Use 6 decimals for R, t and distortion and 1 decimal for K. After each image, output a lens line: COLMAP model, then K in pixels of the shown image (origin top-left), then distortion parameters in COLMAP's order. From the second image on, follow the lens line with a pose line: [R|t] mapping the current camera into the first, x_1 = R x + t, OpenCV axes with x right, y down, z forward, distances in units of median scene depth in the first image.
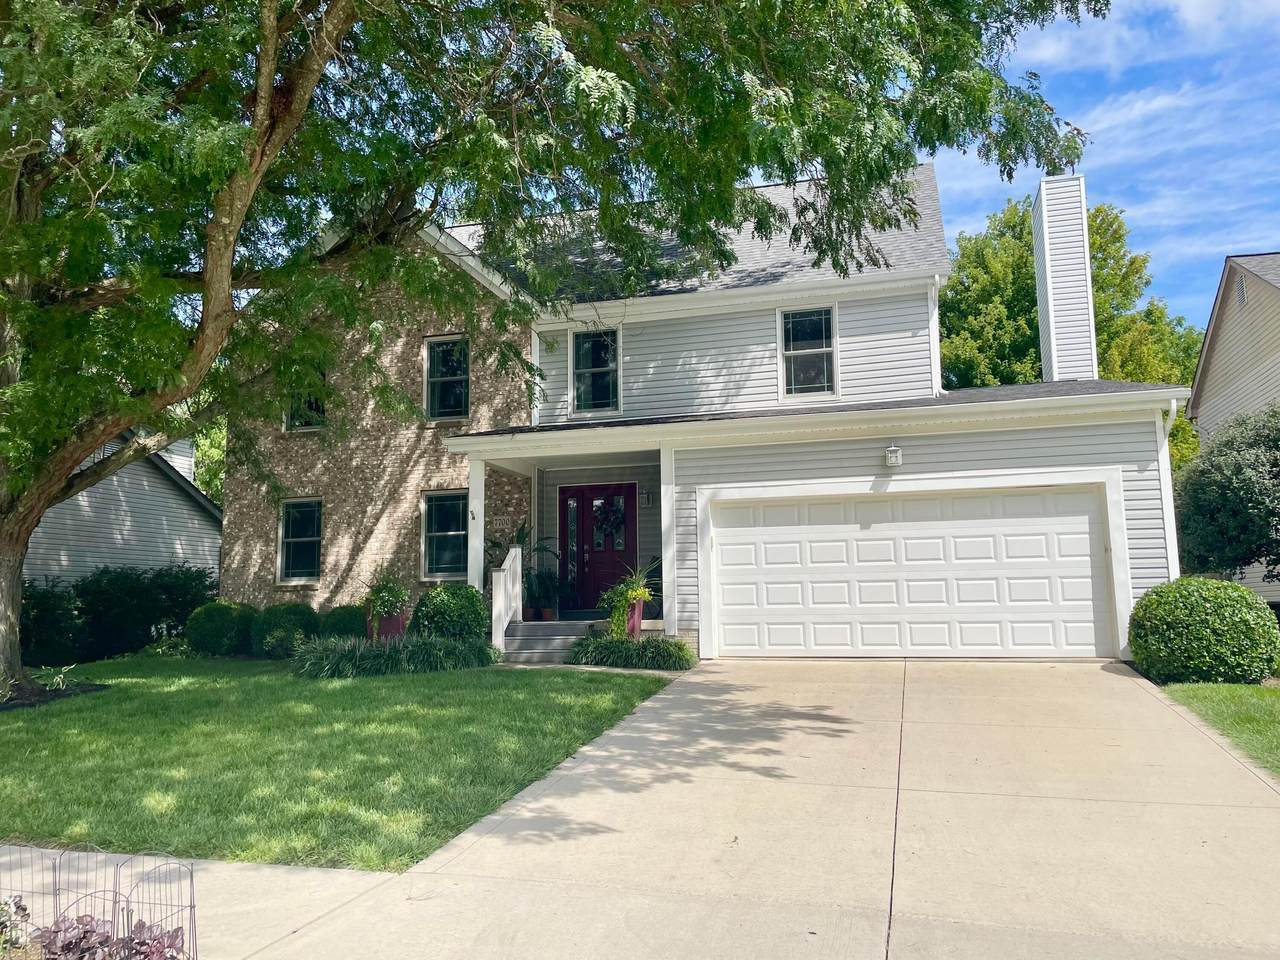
lens RADIAL K [[961.3, 0, 633.0], [0, 961.3, 491.9], [0, 0, 1]] dist [0.094043, -0.173328]
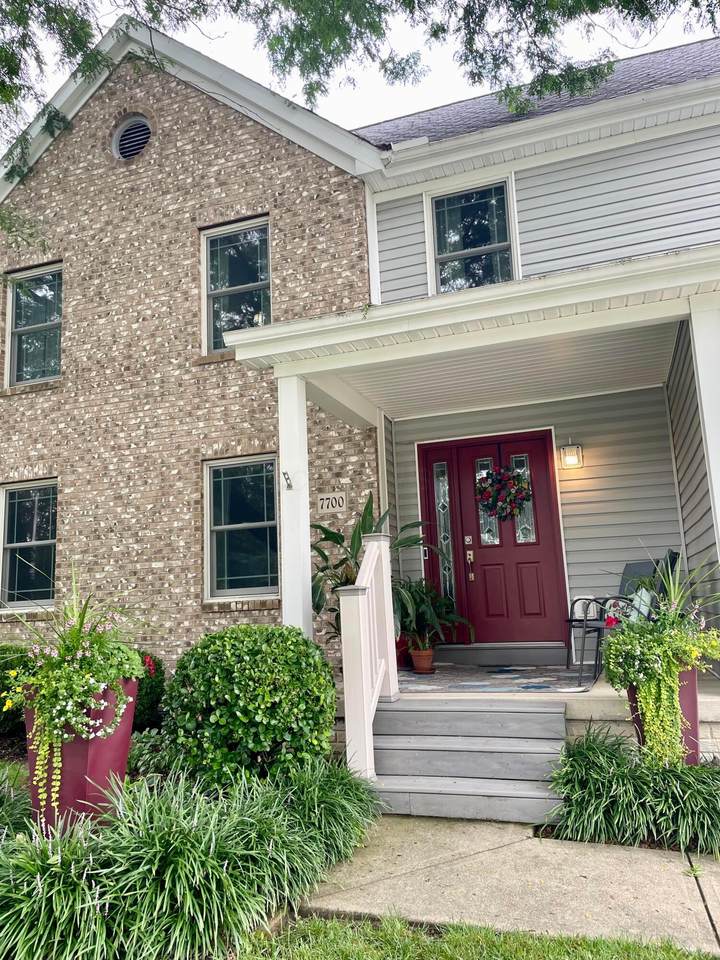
lens RADIAL K [[721.0, 0, 360.0], [0, 721.0, 480.0], [0, 0, 1]] dist [0.094043, -0.173328]
pose [[0.998196, -0.040111, -0.044681, -0.103942], [0.038536, 0.998624, -0.035578, 0.036518], [0.046047, 0.033792, 0.998368, 0.580008]]
